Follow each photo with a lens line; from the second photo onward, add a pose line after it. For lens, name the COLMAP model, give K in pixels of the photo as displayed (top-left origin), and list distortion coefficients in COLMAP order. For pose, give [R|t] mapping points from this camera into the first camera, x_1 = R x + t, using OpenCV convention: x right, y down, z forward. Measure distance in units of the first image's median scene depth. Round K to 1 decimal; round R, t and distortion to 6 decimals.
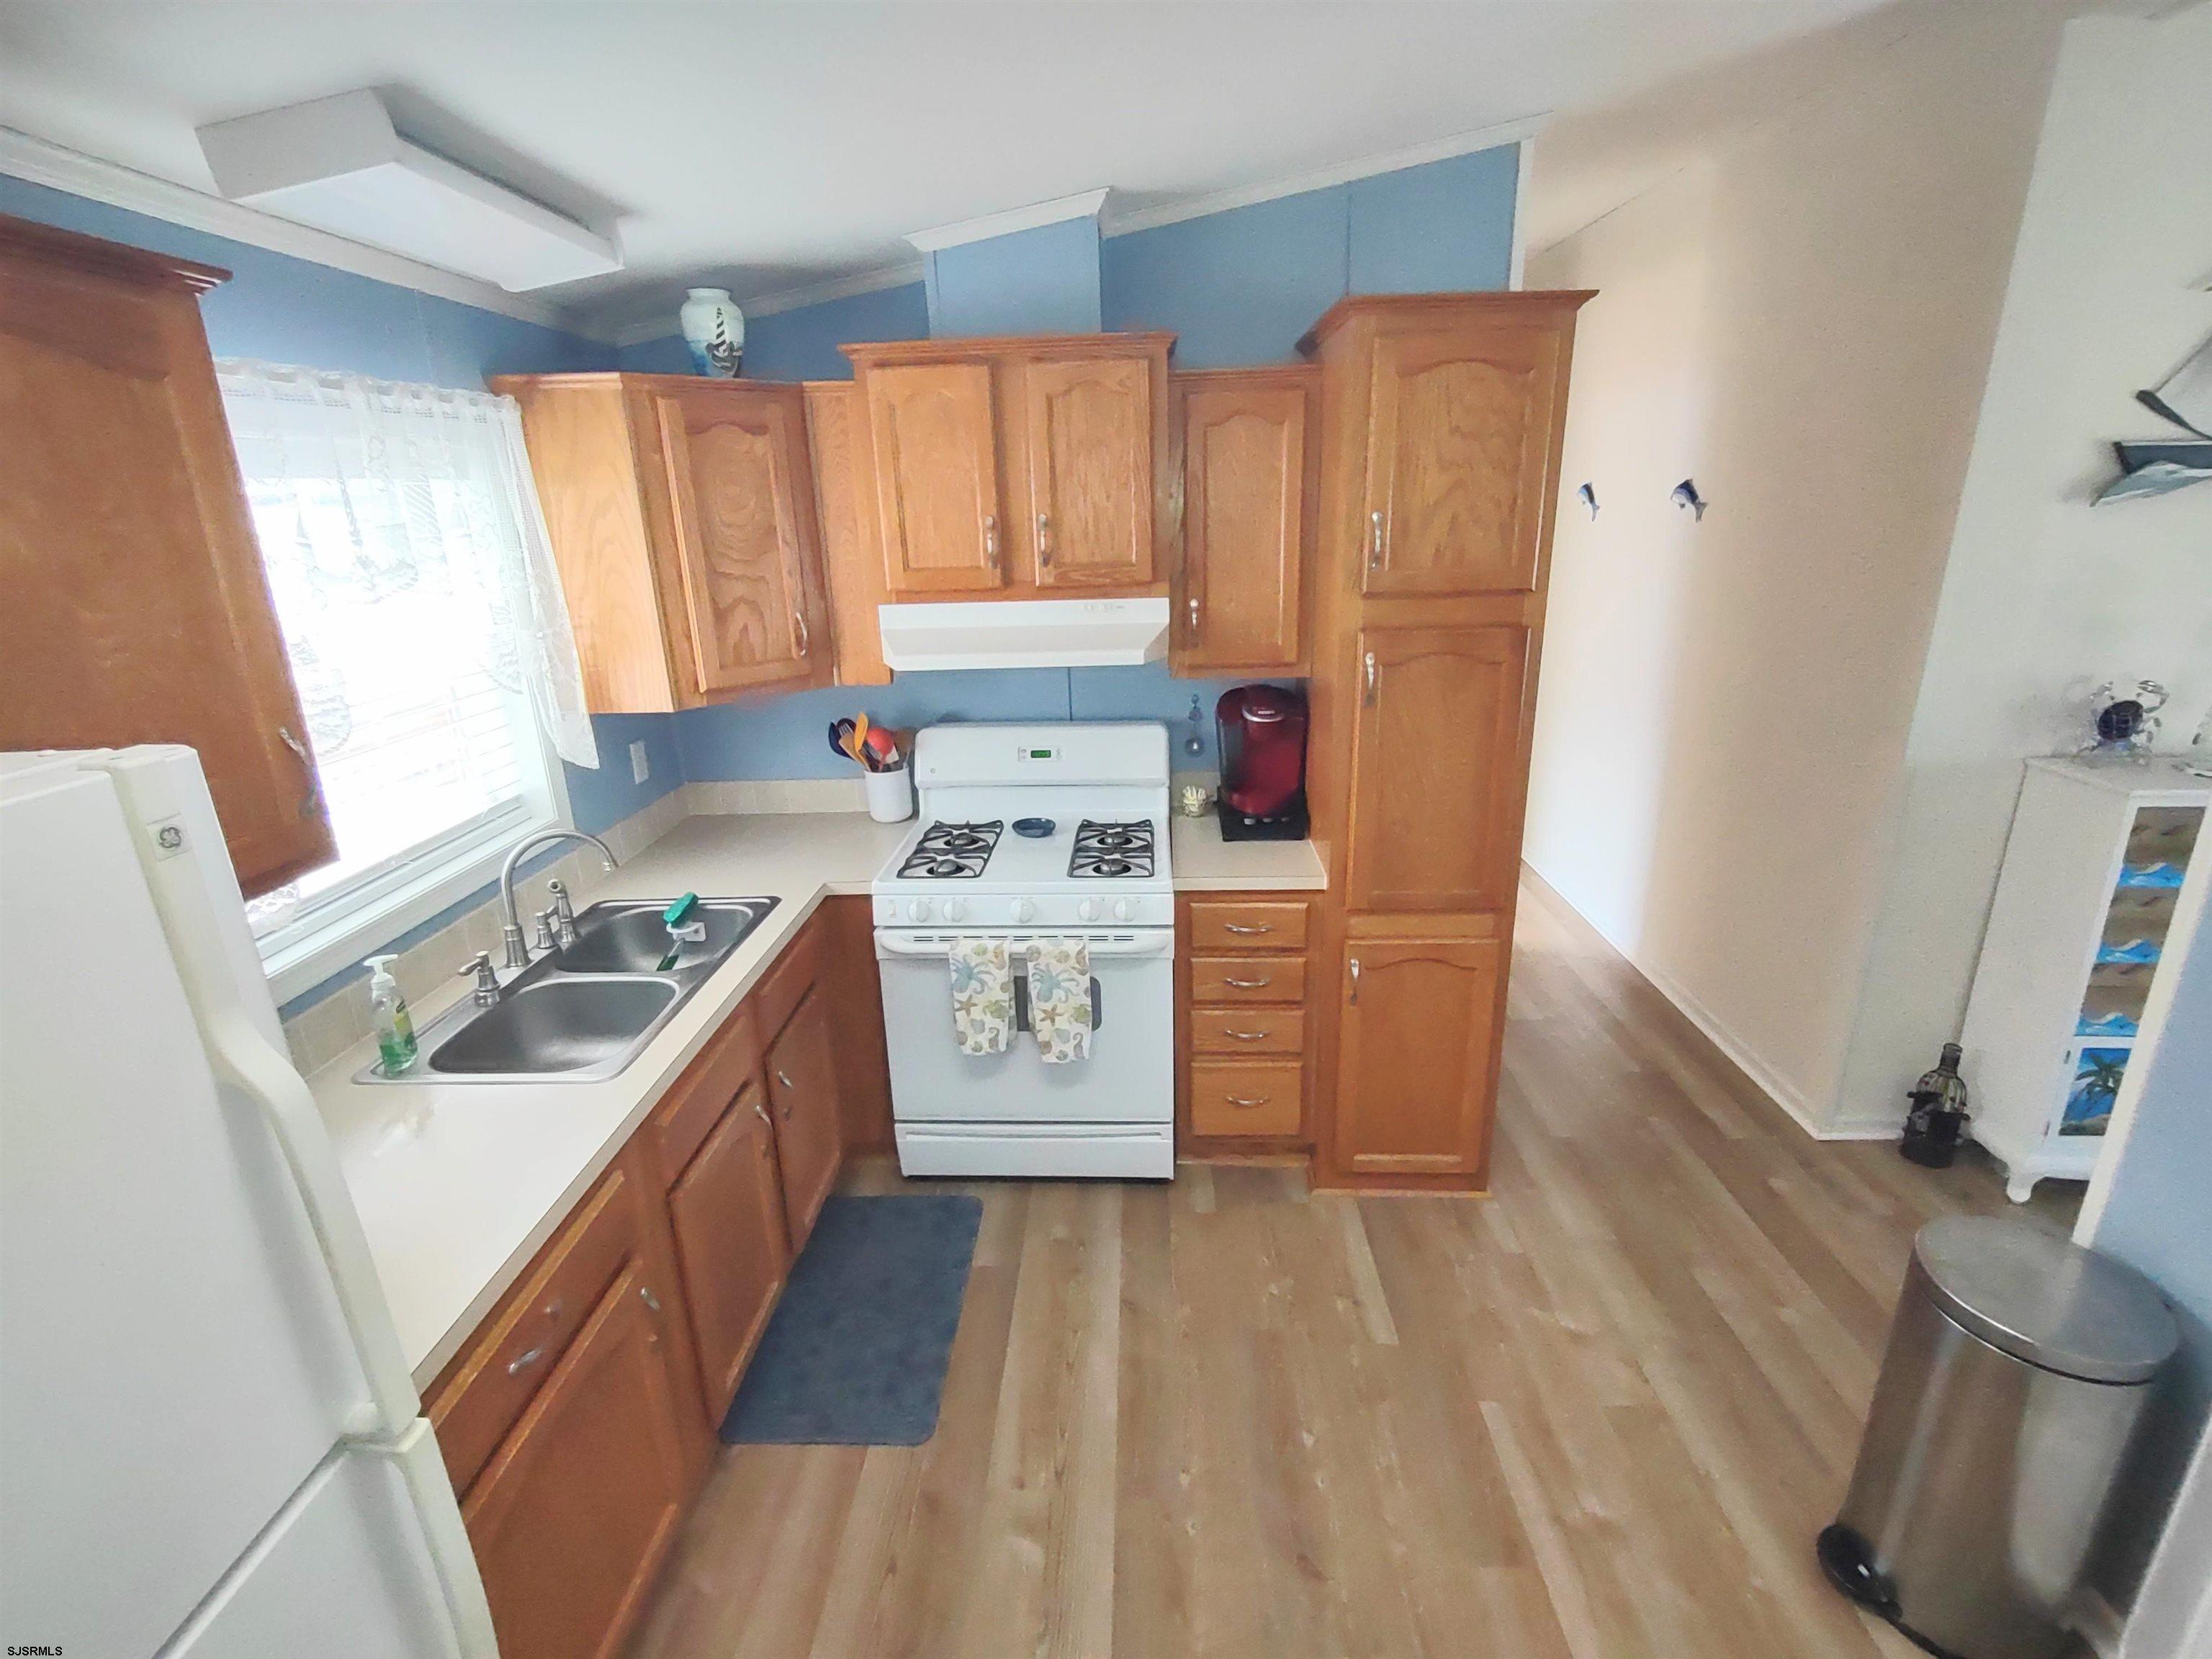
lens RADIAL K [[997.1, 0, 1105.2], [0, 997.1, 810.3], [0, 0, 1]] dist [-0.003607, 0.000068]
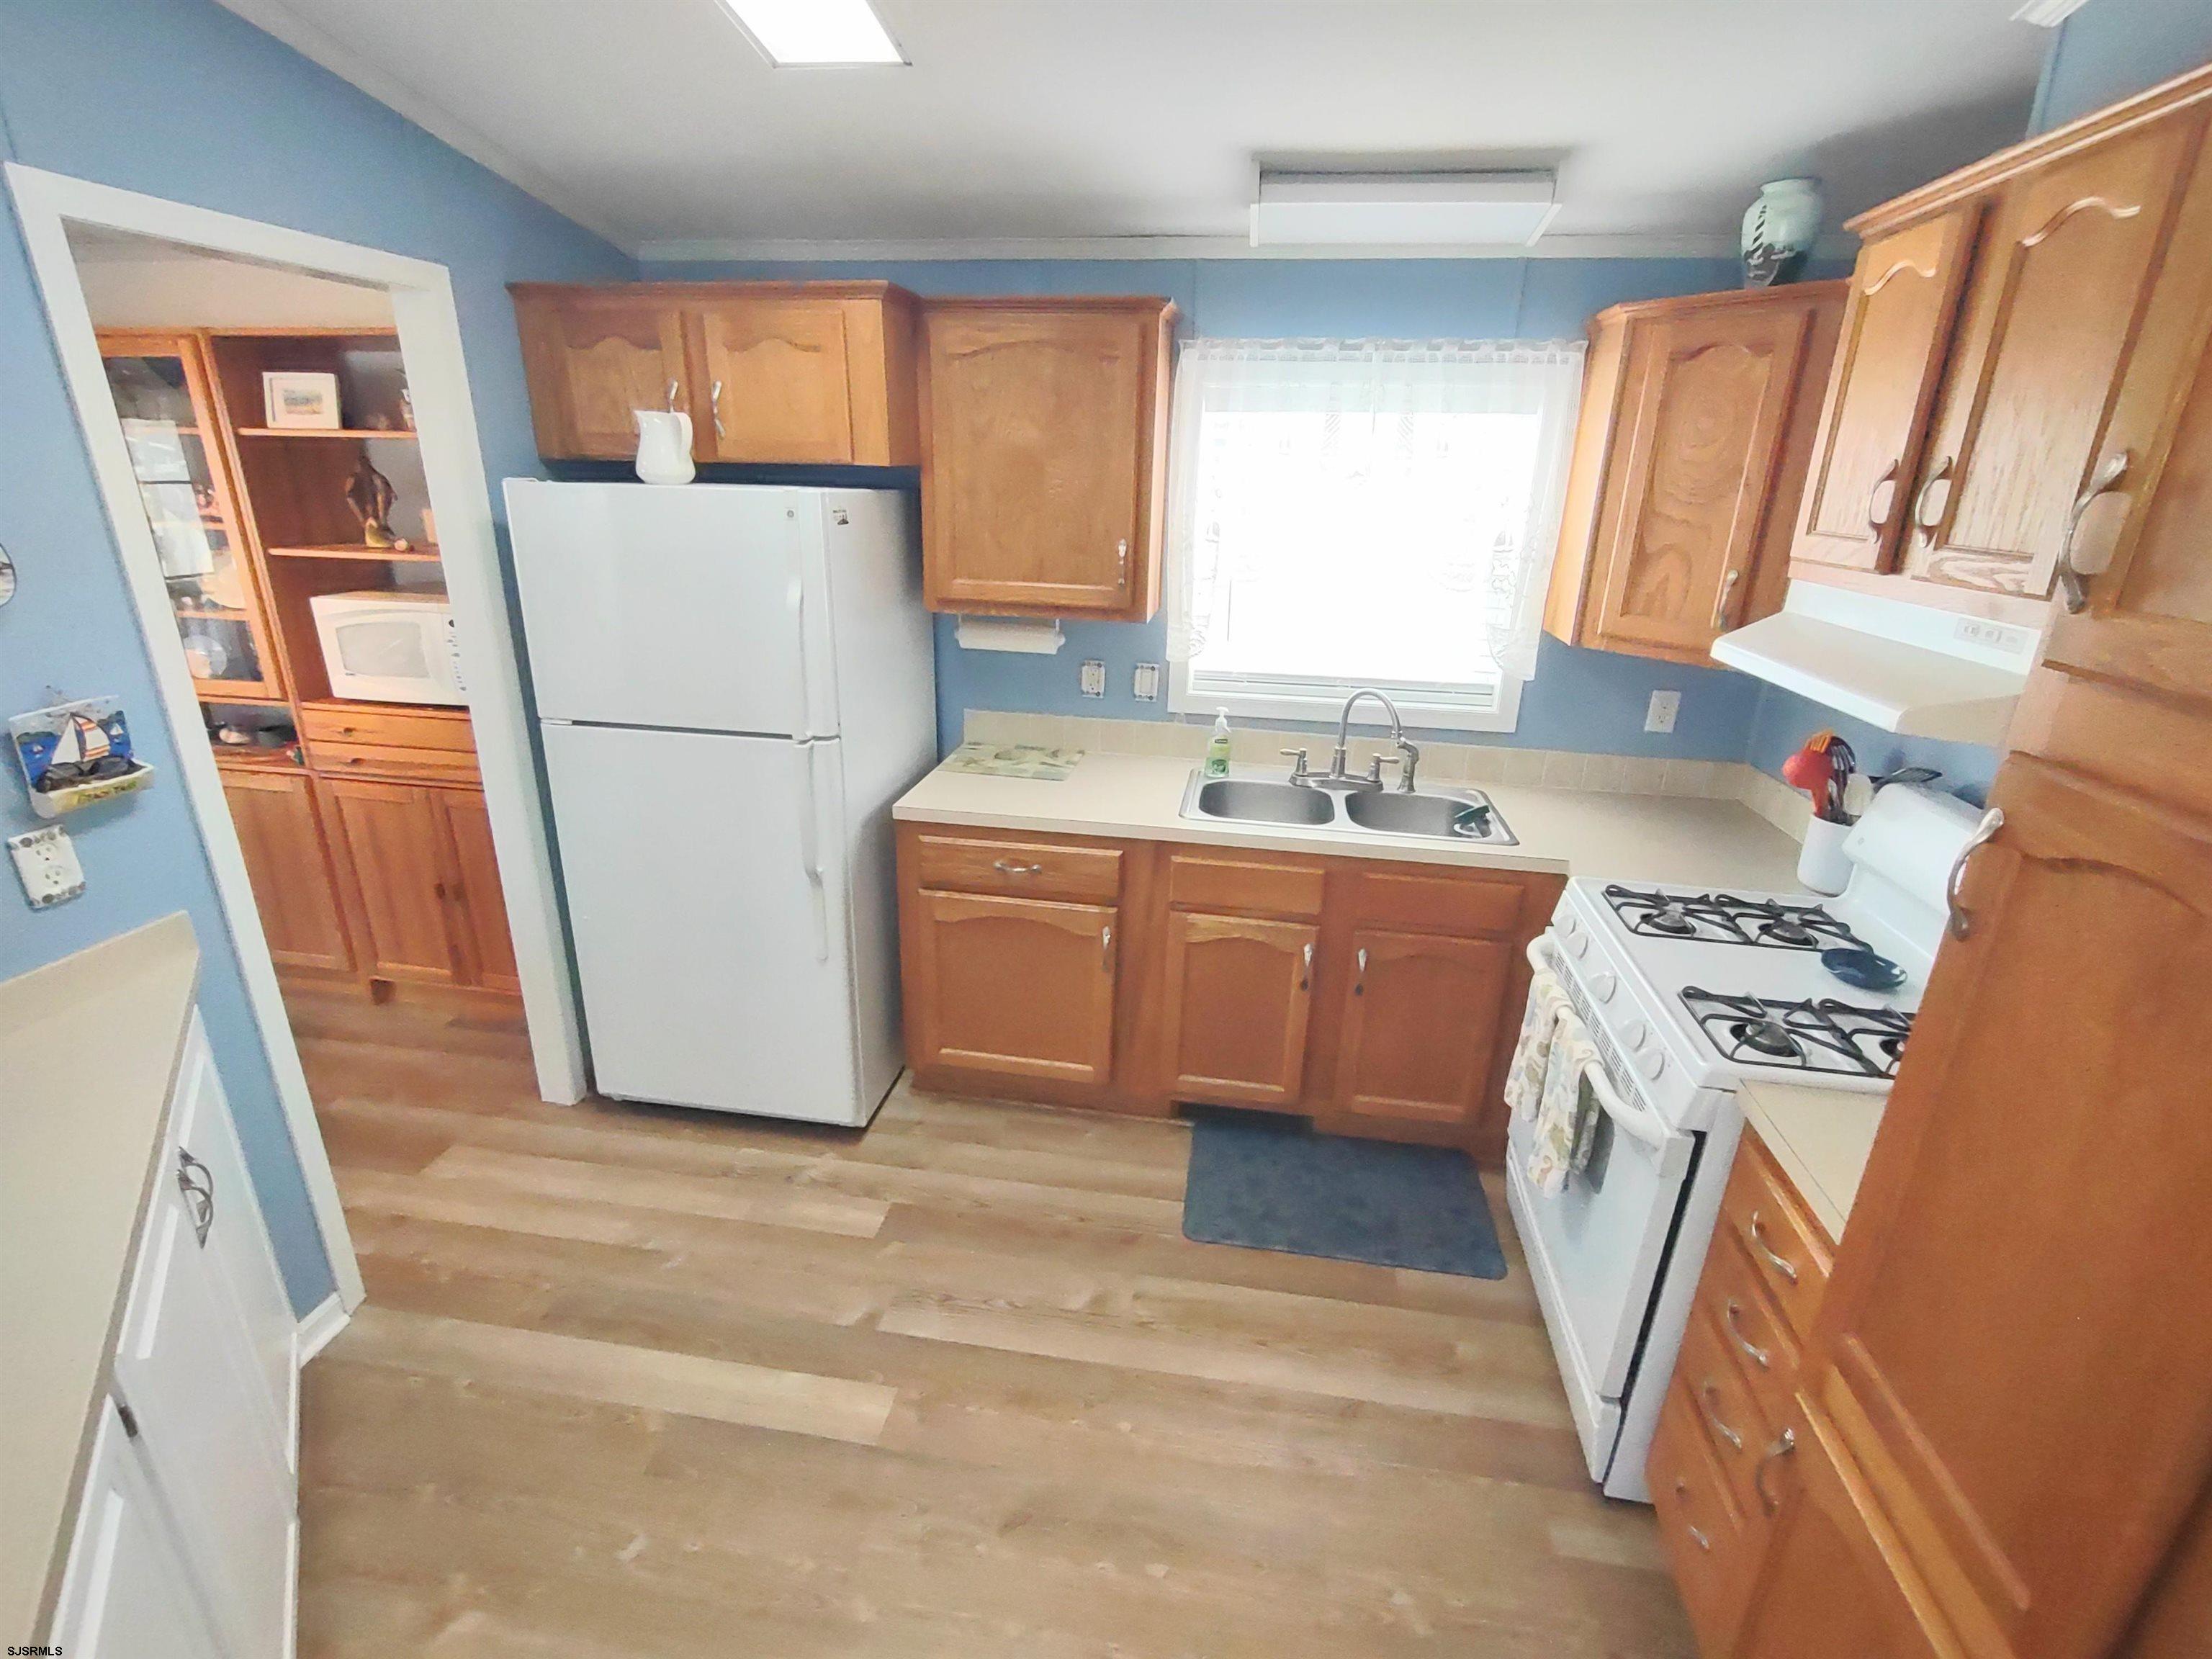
lens RADIAL K [[997.1, 0, 1105.2], [0, 997.1, 810.3], [0, 0, 1]] dist [-0.003607, 0.000068]
pose [[-0.116788, 0.348034, -0.930179, 0.618145], [-0.318563, 0.873972, 0.367001, -0.172183], [0.940679, 0.339182, 0.008801, 0.598429]]
